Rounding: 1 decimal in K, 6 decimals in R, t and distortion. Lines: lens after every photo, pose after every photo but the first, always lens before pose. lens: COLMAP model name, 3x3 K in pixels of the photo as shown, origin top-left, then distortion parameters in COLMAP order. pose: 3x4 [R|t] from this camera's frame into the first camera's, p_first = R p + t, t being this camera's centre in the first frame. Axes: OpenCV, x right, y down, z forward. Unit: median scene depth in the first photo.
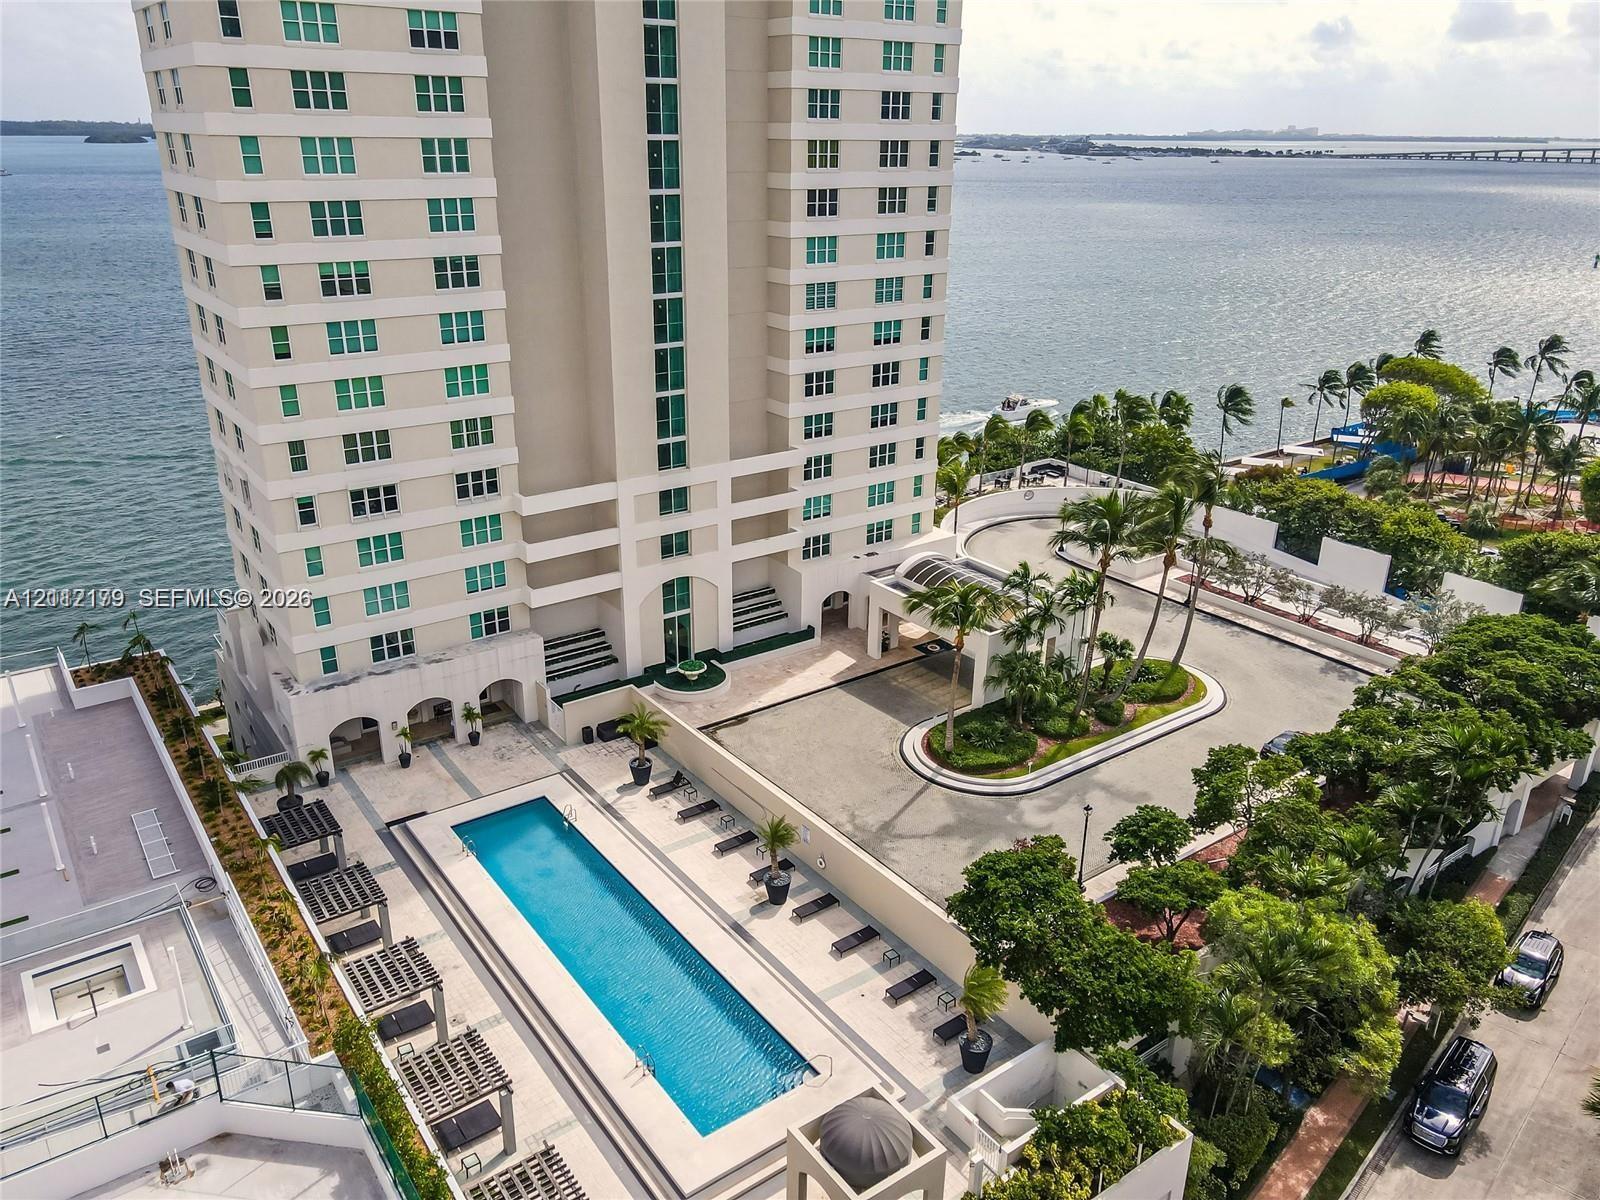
lens RADIAL K [[1193.5, 0, 798.2], [0, 1193.5, 590.8], [0, 0, 1]] dist [0.001812, 0.022844]
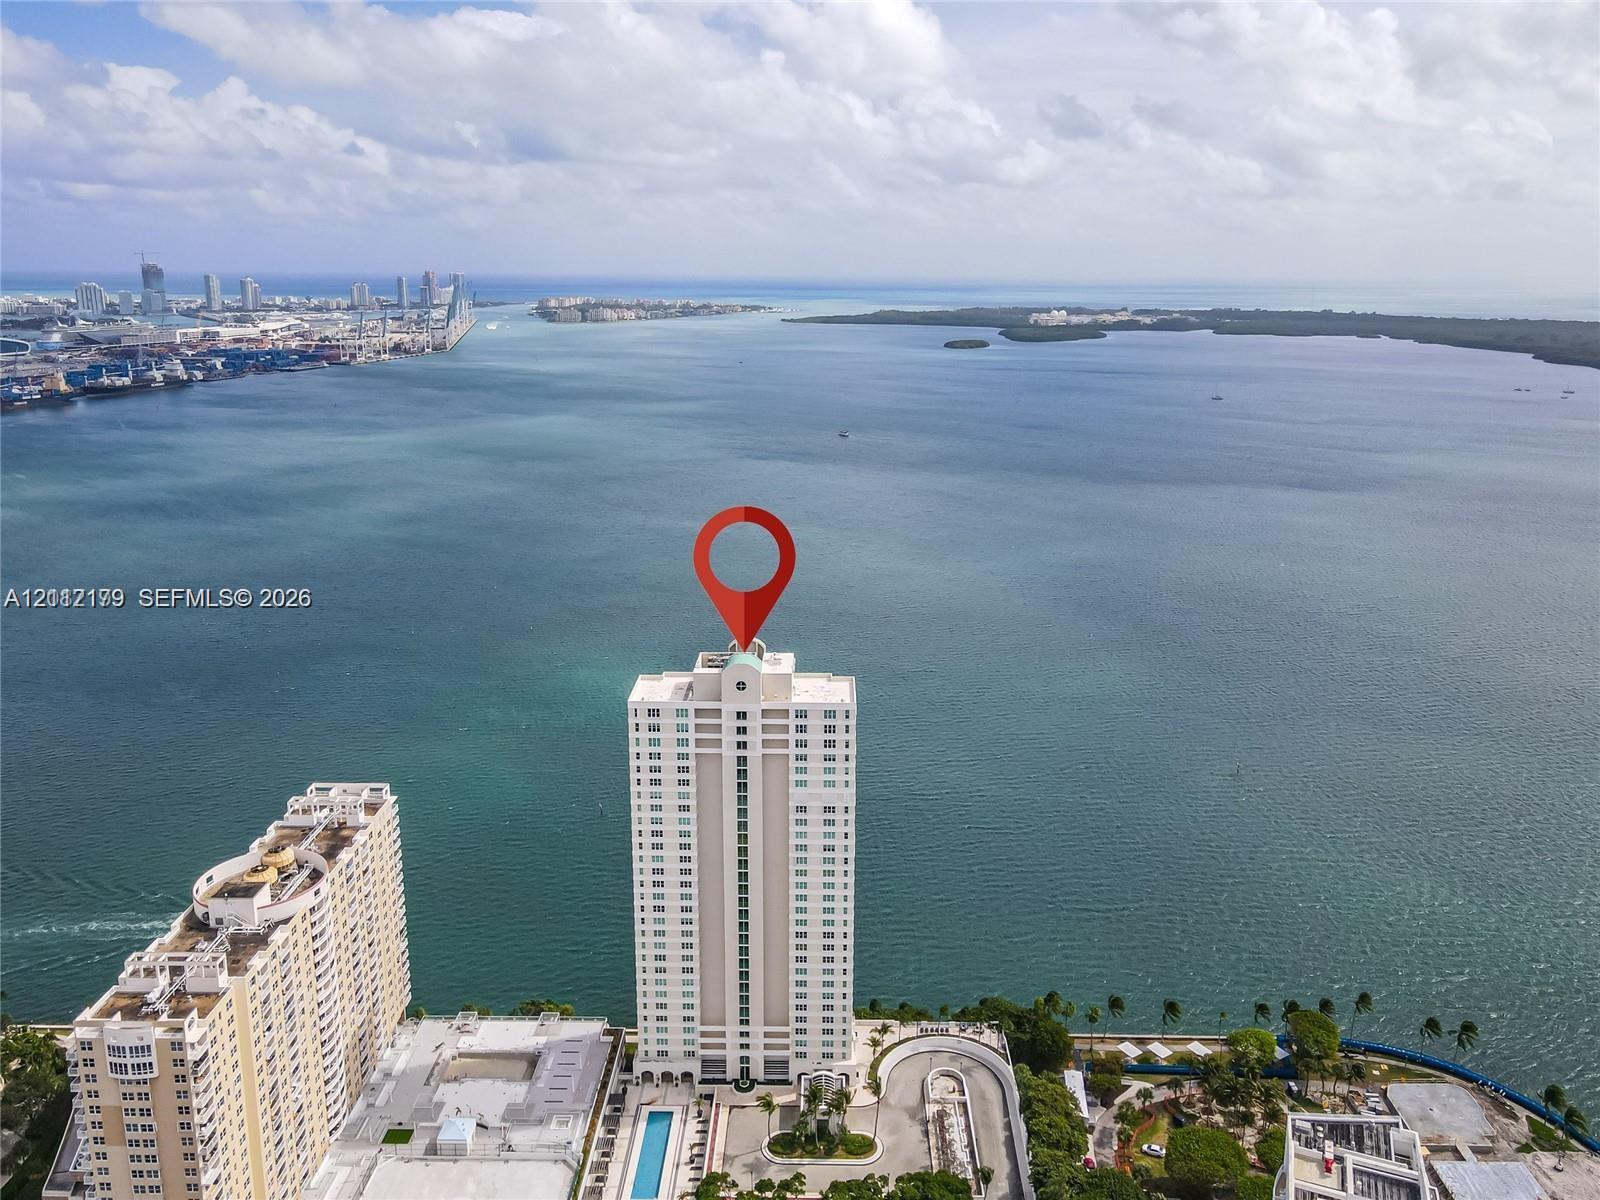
lens RADIAL K [[1199.9, 0, 798.6], [0, 1199.9, 555.5], [0, 0, 1]] dist [0.011194, 0.008983]
pose [[0.799216, 0.130883, -0.586620, 1.938866], [-0.213374, 0.974214, -0.073342, -1.241352], [0.561894, 0.183786, 0.806534, -2.030186]]
